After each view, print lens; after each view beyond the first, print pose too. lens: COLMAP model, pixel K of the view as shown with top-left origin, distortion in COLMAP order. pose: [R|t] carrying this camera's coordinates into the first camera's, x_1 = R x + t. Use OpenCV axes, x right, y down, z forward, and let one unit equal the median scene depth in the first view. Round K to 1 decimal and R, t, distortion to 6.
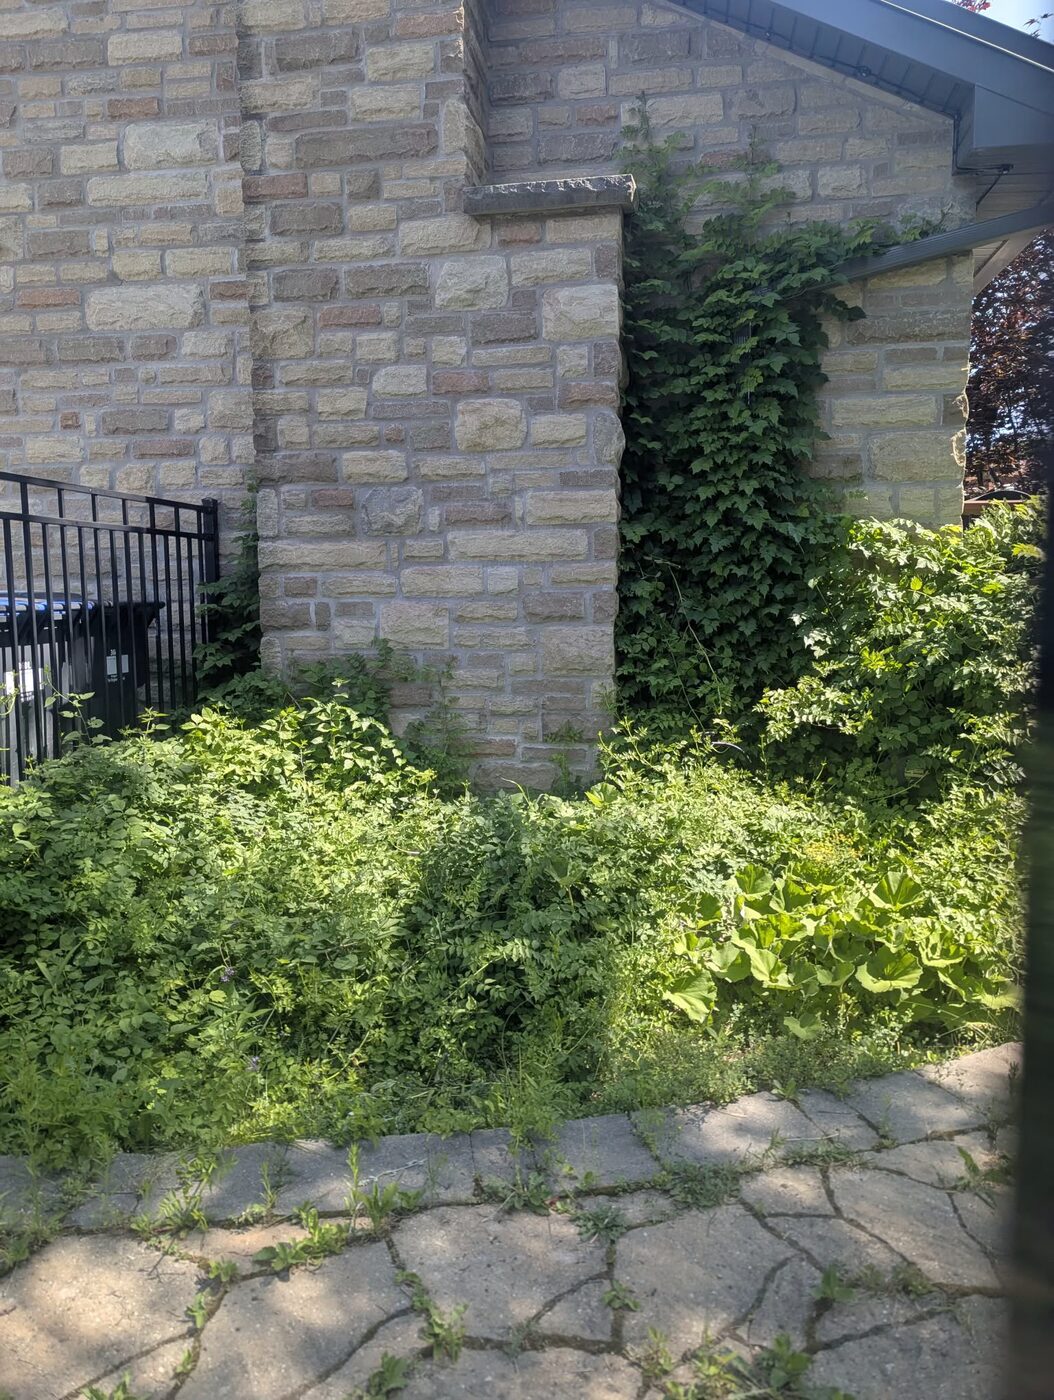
lens RADIAL K [[969.1, 0, 525.9], [0, 969.1, 707.2], [0, 0, 1]] dist [0.000970, -0.006864]
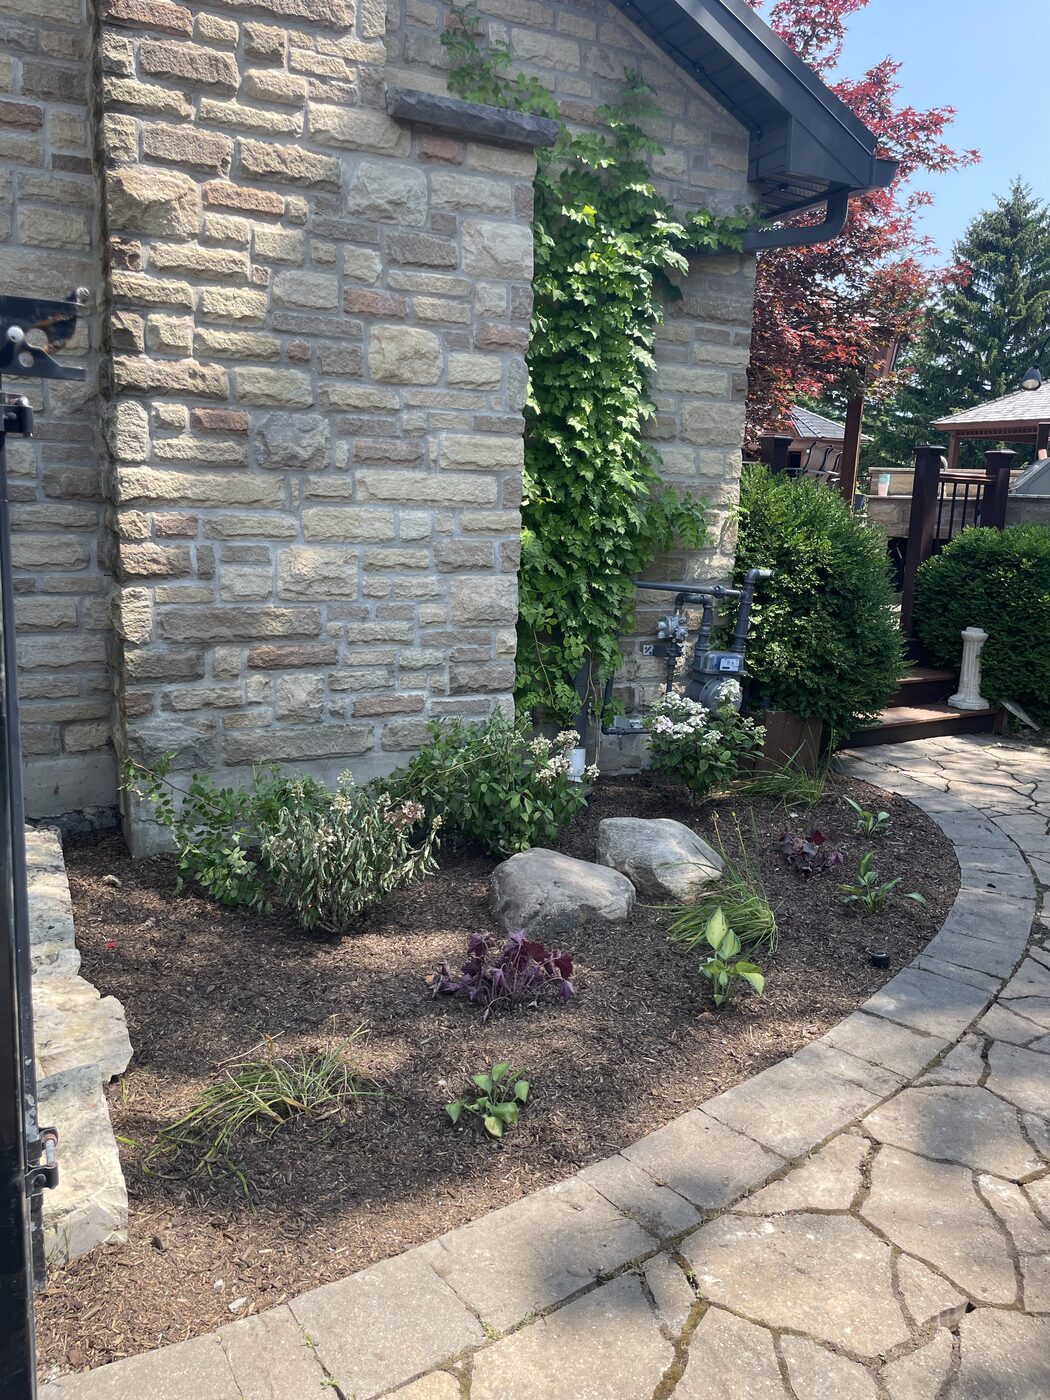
lens RADIAL K [[1052.6, 0, 526.3], [0, 1052.6, 694.0], [0, 0, 1]] dist [0.023250, -0.056604]
pose [[0.805800, -0.070898, 0.587928, -0.547968], [0.024644, 0.995962, 0.086326, -0.054924], [-0.591675, -0.055073, 0.804294, 0.110772]]
